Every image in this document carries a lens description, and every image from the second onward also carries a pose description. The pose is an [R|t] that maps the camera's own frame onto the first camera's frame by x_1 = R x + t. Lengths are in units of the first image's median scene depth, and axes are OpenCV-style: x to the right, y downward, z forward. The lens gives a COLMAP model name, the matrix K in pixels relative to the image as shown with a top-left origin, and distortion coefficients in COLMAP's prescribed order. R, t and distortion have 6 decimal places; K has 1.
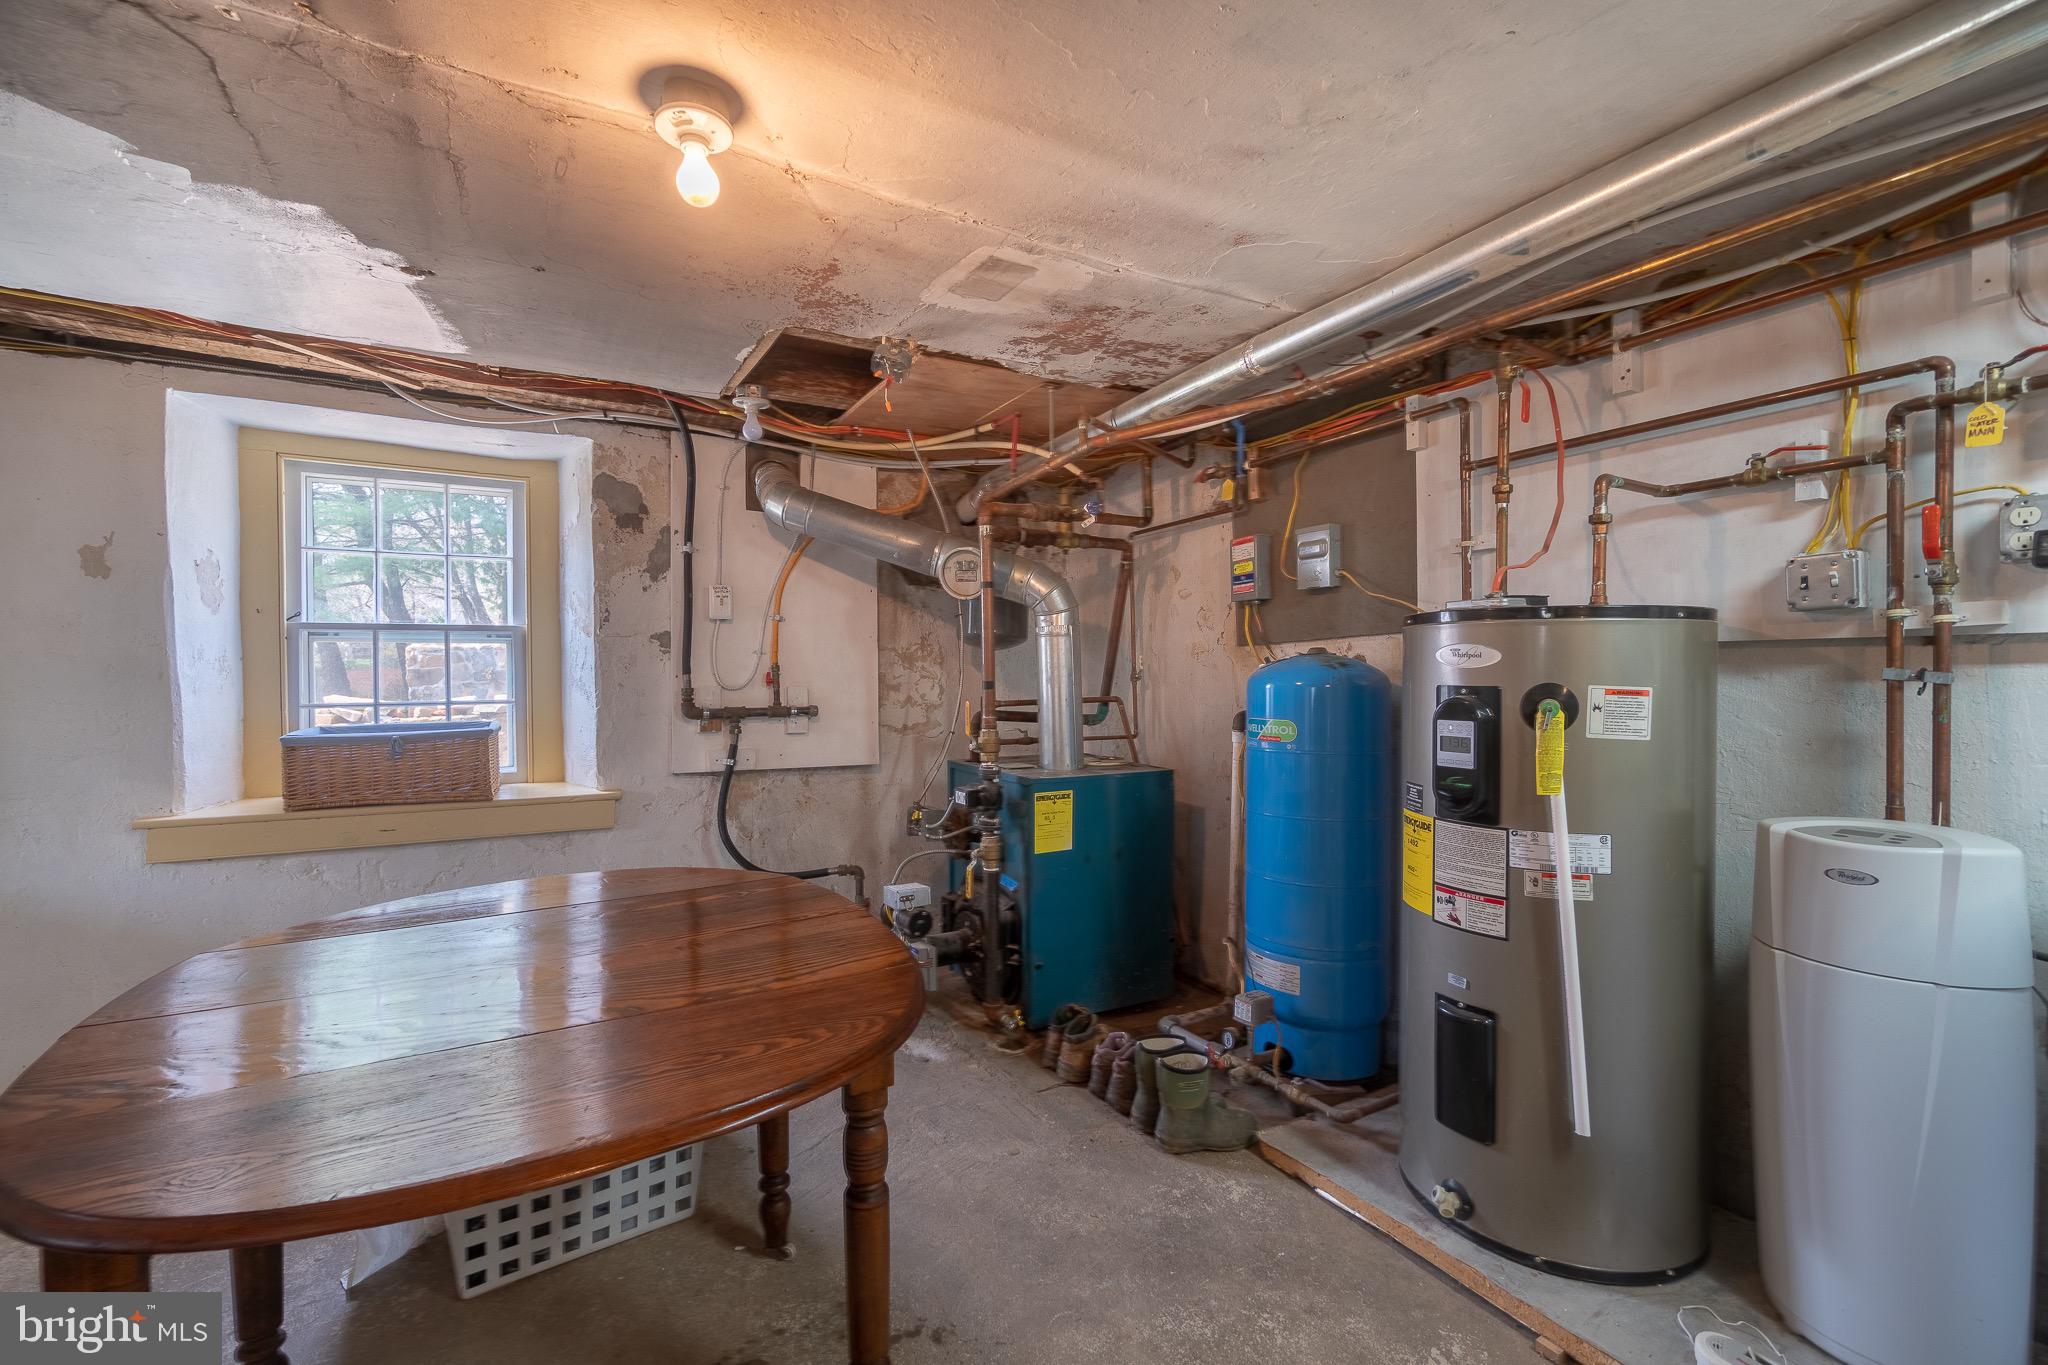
lens RADIAL K [[889.0, 0, 1014.2], [0, 889.0, 676.6], [0, 0, 1]] dist [-0.002748, -0.000695]
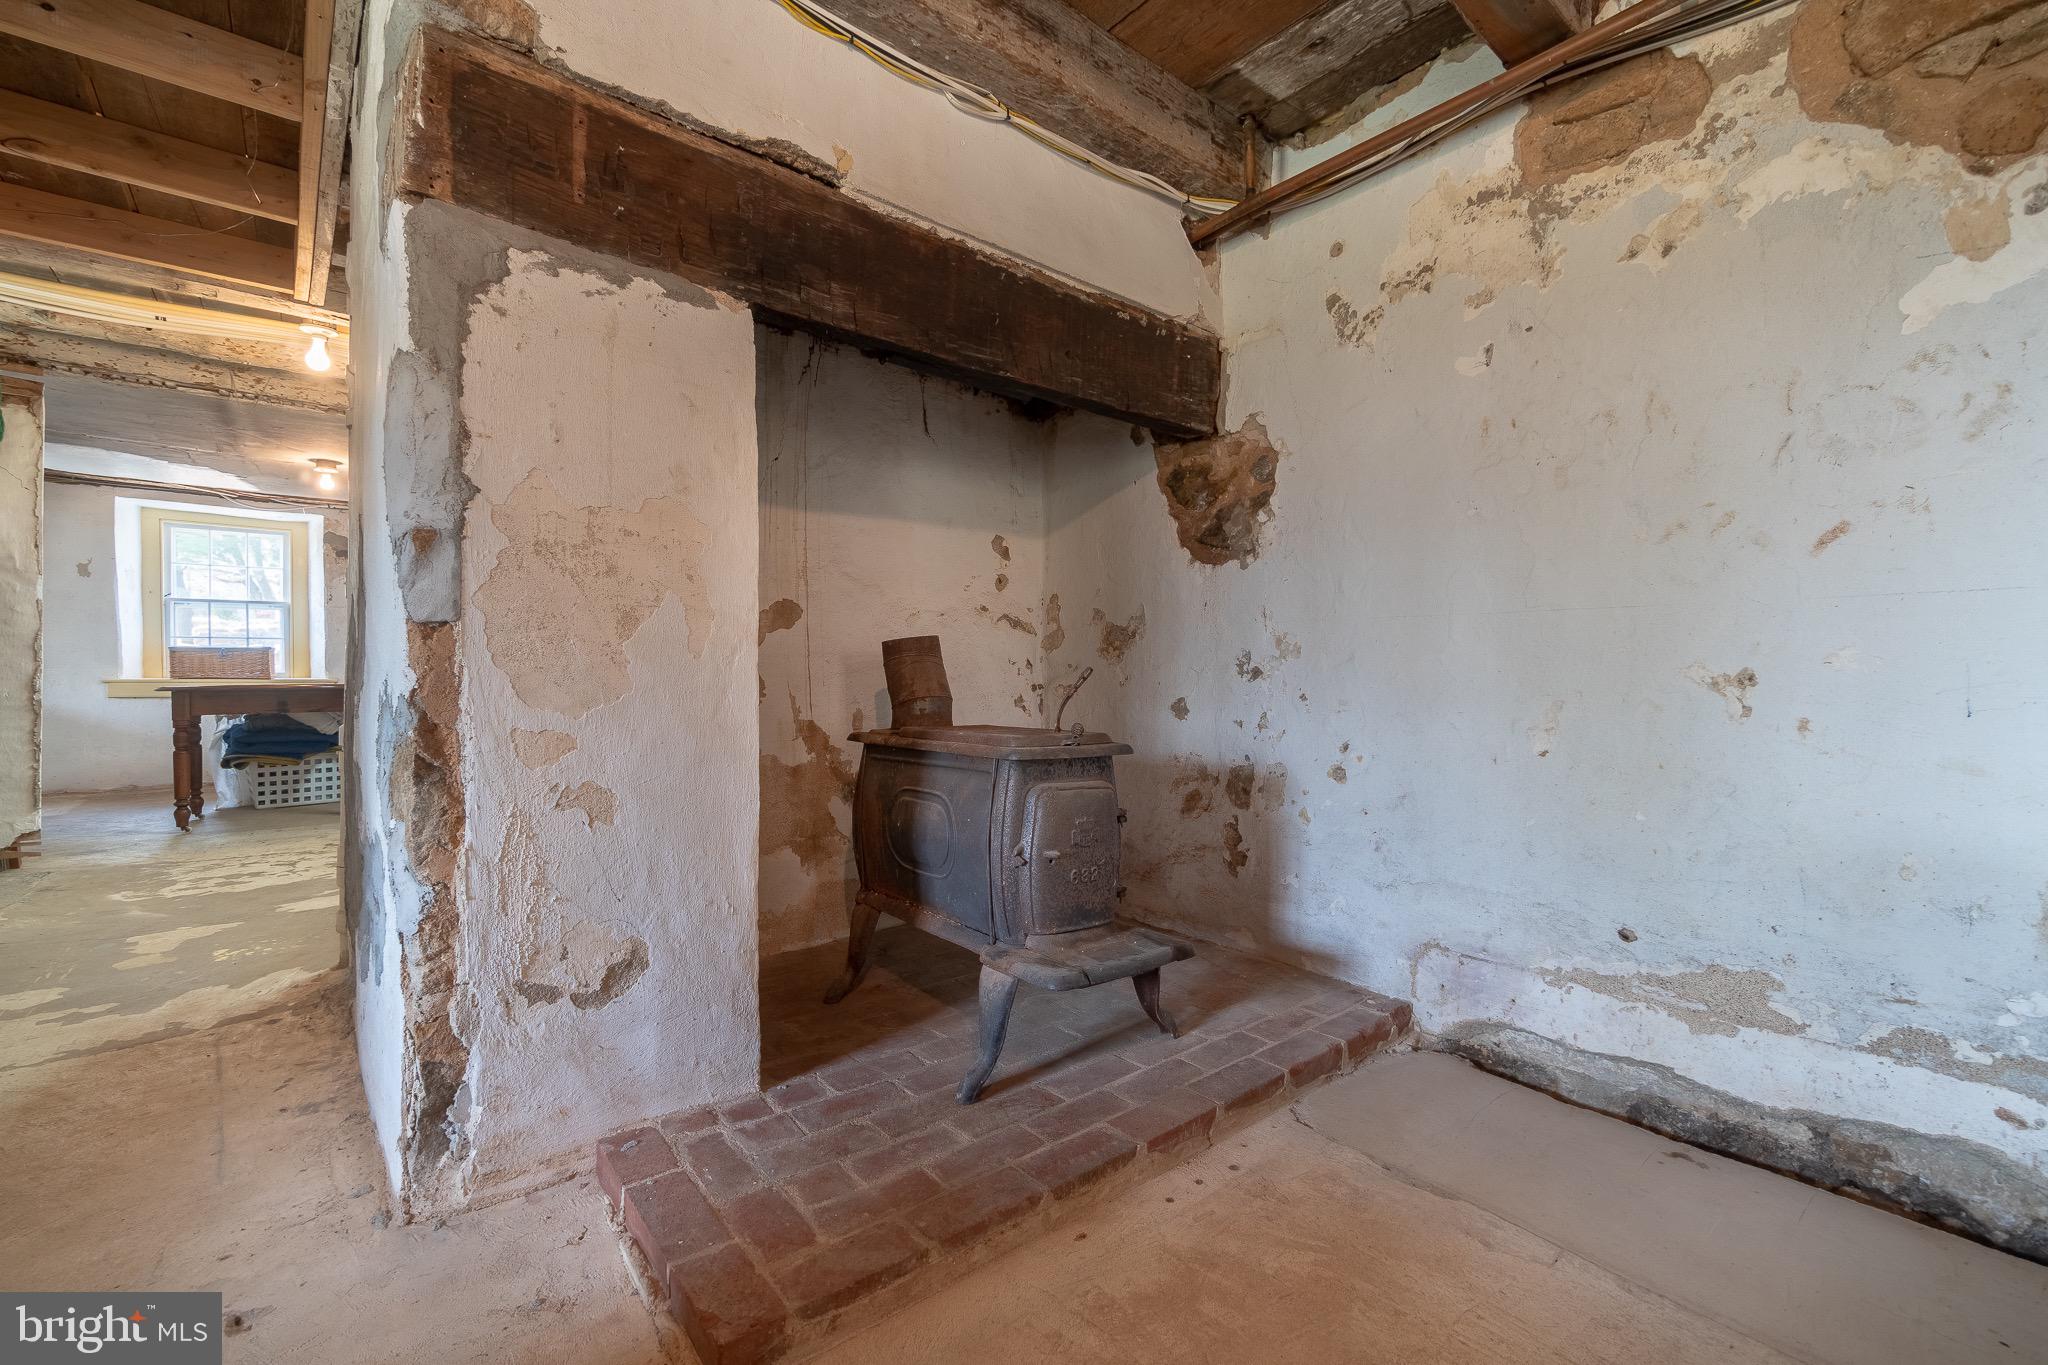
lens RADIAL K [[889.0, 0, 1014.2], [0, 889.0, 676.6], [0, 0, 1]] dist [-0.002748, -0.000695]
pose [[0.987637, 0.005777, 0.156652, 1.379140], [-0.006220, 0.999978, 0.002340, 0.177073], [-0.156635, -0.003286, 0.987651, -2.268064]]
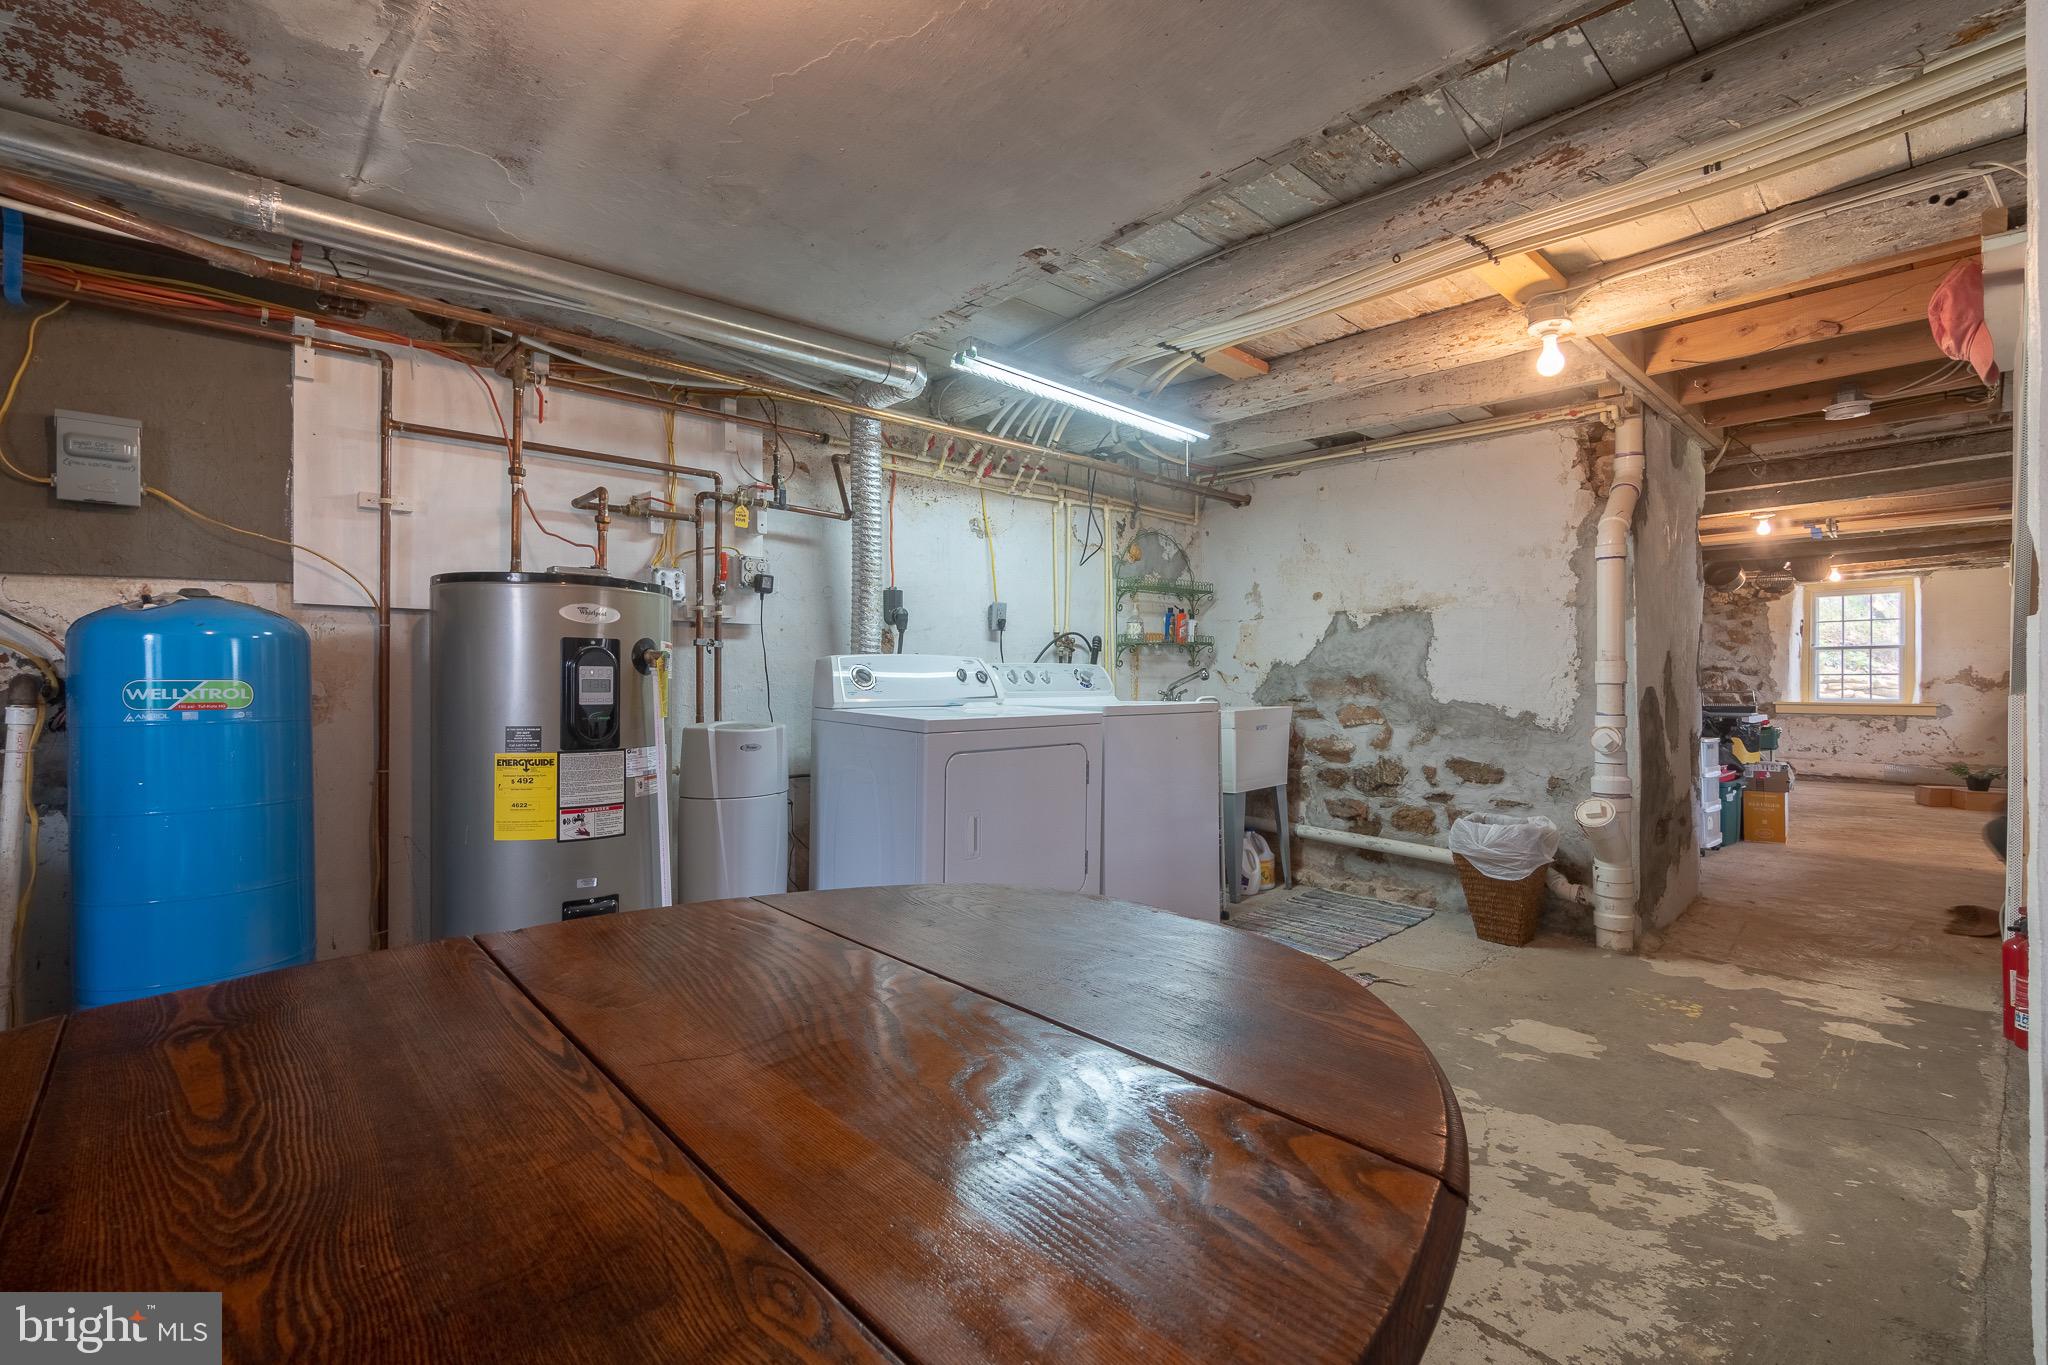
lens RADIAL K [[889.0, 0, 1014.2], [0, 889.0, 676.6], [0, 0, 1]] dist [-0.002748, -0.000695]
pose [[-0.222699, 0.001896, 0.974885, -0.782135], [-0.002340, 0.999994, -0.002480, 0.061651], [-0.974884, -0.002834, -0.222693, 0.678719]]
